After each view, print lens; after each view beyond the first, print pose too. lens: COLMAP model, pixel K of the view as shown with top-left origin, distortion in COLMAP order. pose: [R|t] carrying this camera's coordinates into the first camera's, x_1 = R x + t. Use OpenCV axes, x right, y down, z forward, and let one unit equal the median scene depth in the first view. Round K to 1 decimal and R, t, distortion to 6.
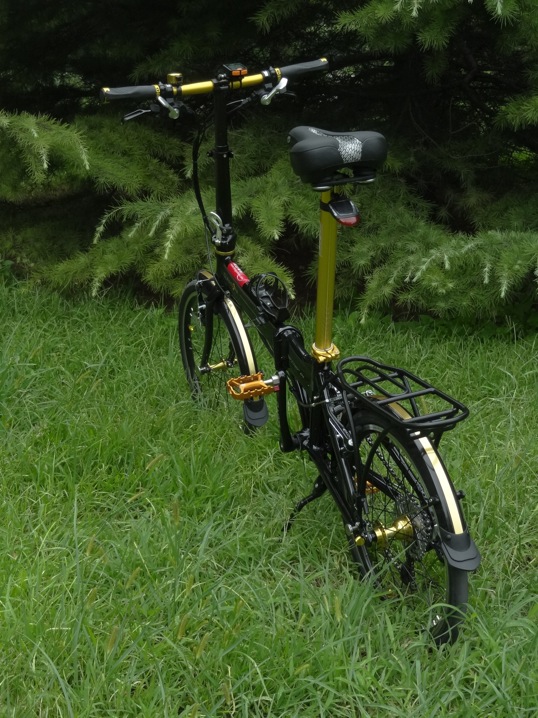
lens RADIAL K [[1127.4, 0, 269.0], [0, 1127.4, 359.0], [0, 0, 1]] dist [-0.005841, -0.075661]
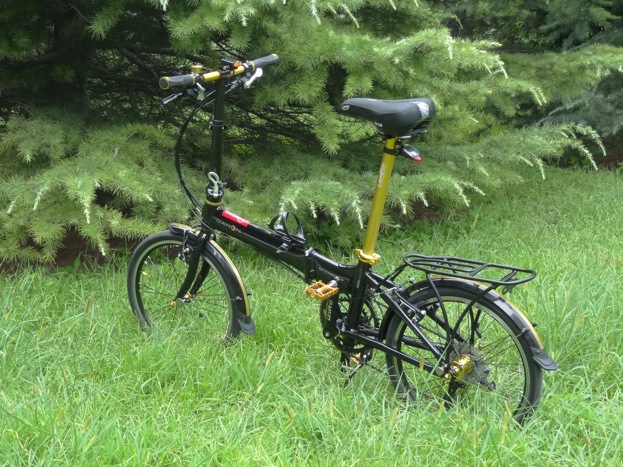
lens RADIAL K [[978.2, 0, 311.5], [0, 978.2, 233.5], [0, 0, 1]] dist [-0.005841, -0.075661]
pose [[0.833246, -0.104354, 0.542965, -0.585978], [0.154918, 0.986756, -0.048094, 0.010392], [-0.530755, 0.124190, 0.838377, 0.014003]]
